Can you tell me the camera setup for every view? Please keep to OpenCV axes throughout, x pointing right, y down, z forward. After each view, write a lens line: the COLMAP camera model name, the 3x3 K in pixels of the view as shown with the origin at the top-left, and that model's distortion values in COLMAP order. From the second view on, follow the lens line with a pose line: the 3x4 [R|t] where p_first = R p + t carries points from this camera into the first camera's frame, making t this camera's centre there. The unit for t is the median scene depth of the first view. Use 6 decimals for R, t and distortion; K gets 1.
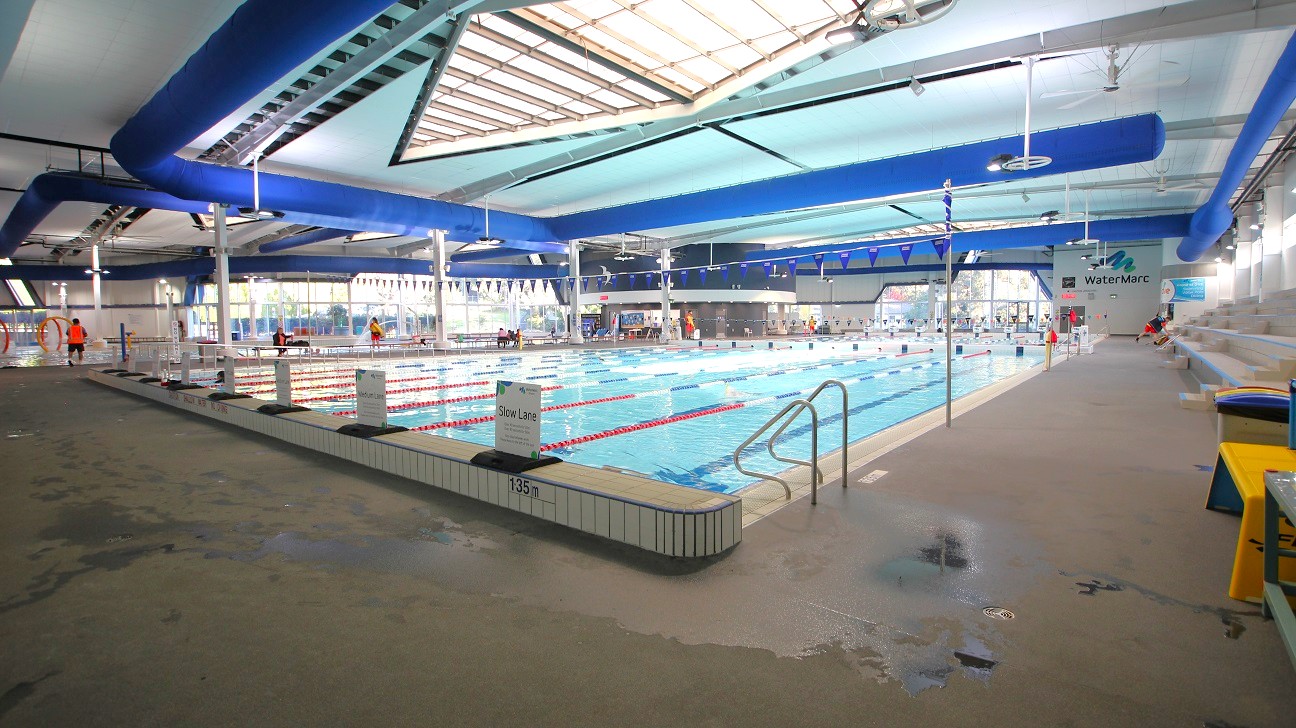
lens RADIAL K [[587.1, 0, 652.6], [0, 587.1, 352.4], [0, 0, 1]] dist [-0.018761, -0.005338]
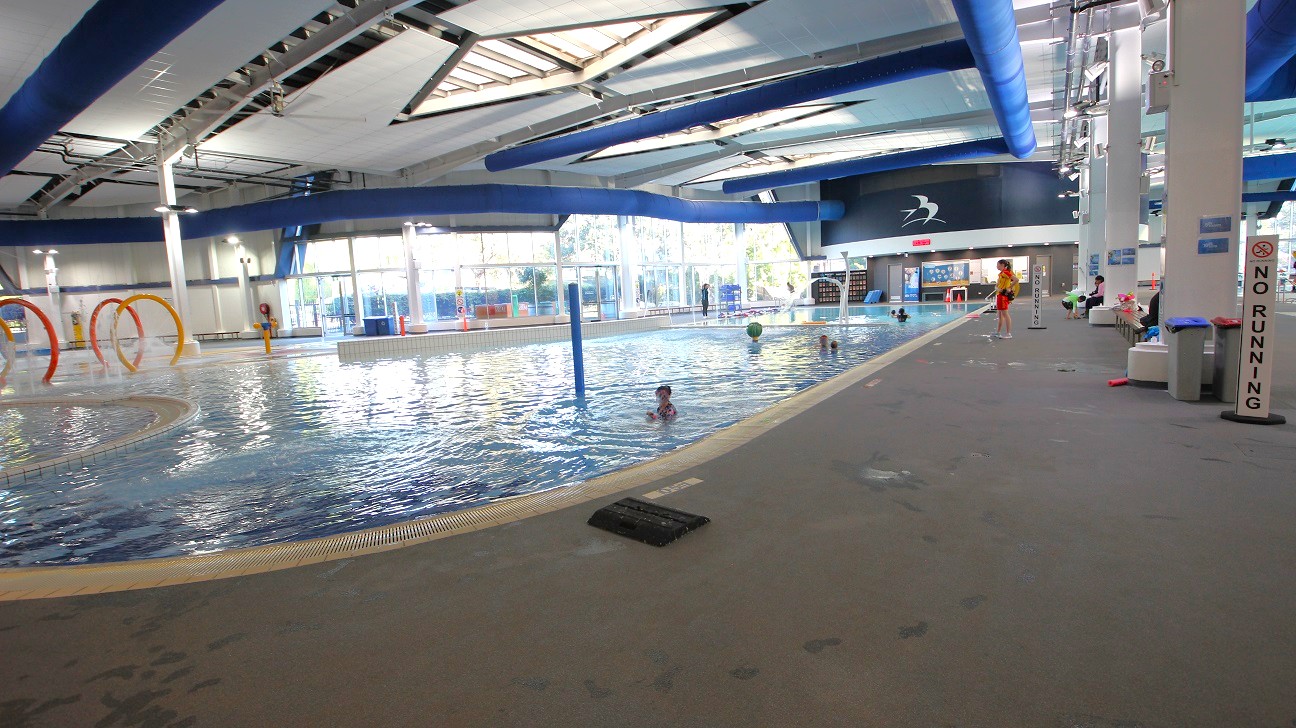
lens RADIAL K [[587.1, 0, 646.9], [0, 587.1, 358.7], [0, 0, 1]] dist [-0.018761, -0.005338]
pose [[0.994057, -0.052919, 0.095133, -0.473600], [0.047689, 0.997267, 0.056436, -0.011418], [-0.097860, -0.051564, 0.993864, 0.338031]]
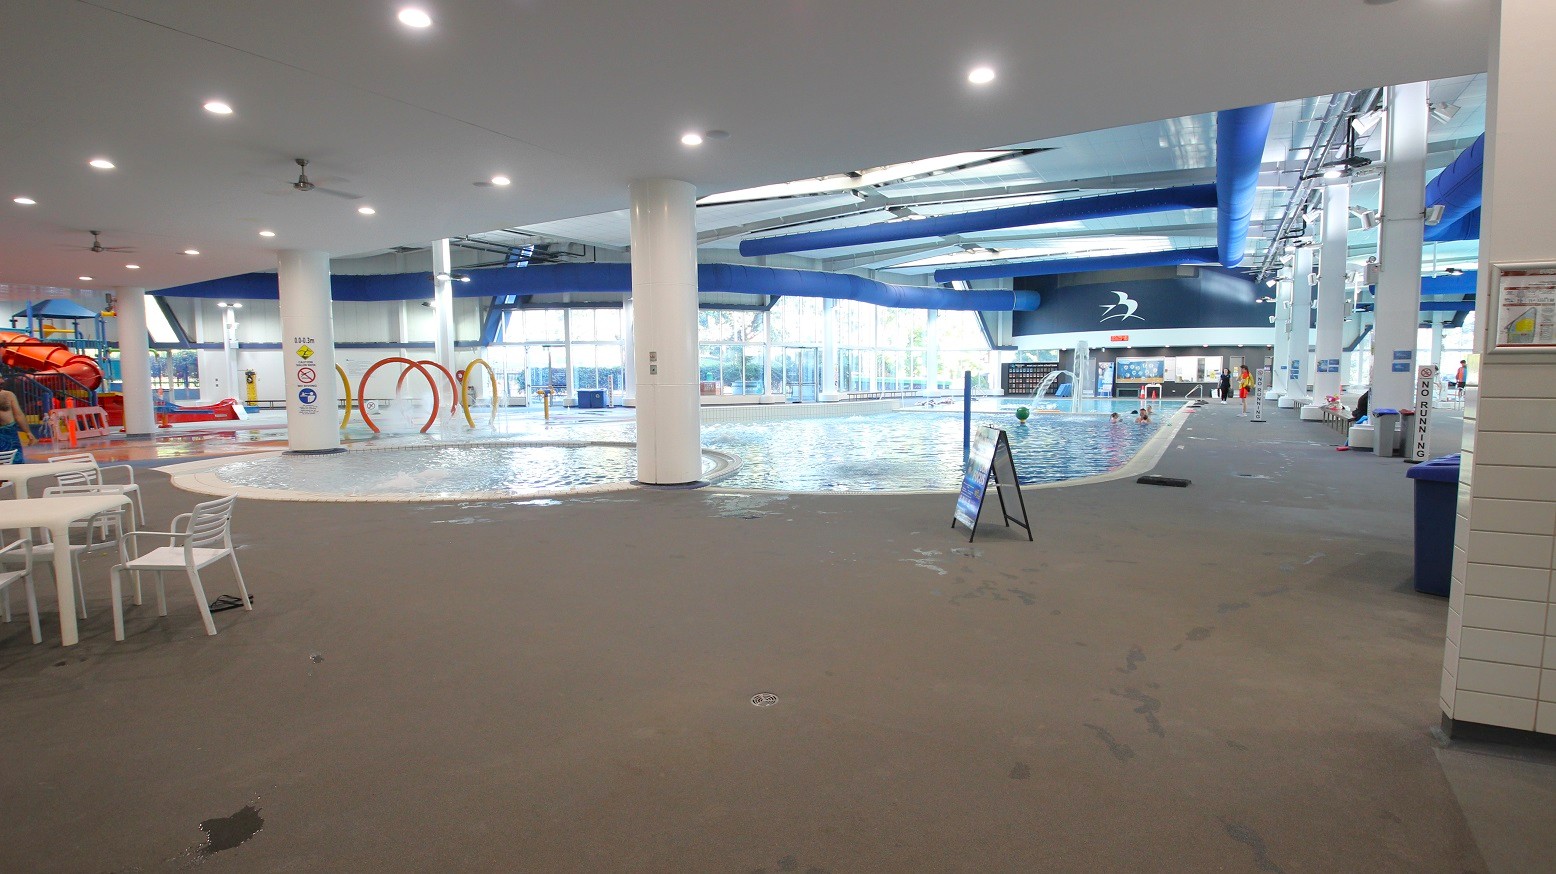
lens RADIAL K [[704.9, 0, 772.4], [0, 704.9, 436.5], [0, 0, 1]] dist [-0.018761, -0.005338]
pose [[0.989925, -0.011515, 0.141126, -0.603605], [0.006992, 0.999447, 0.032504, -0.007480], [-0.141423, -0.031190, 0.989458, 0.230916]]
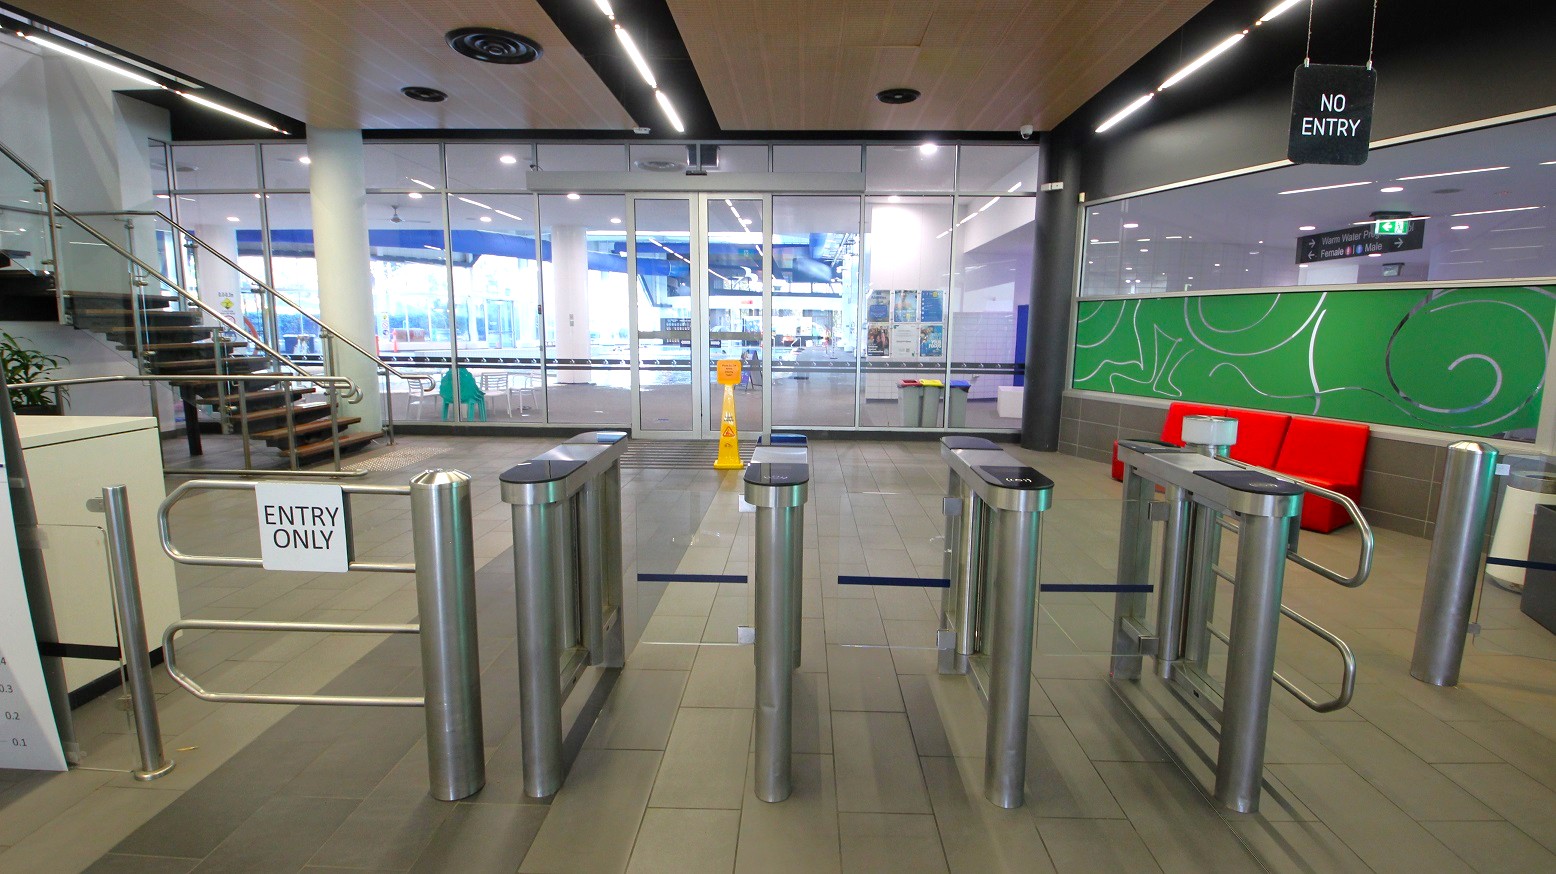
lens RADIAL K [[704.9, 0, 784.9], [0, 704.9, 437.9], [0, 0, 1]] dist [-0.018761, -0.005338]
pose [[0.780843, -0.077974, 0.619842, -0.743234], [0.013552, 0.994061, 0.107978, 0.001353], [-0.624580, -0.075914, 0.777262, 0.070833]]
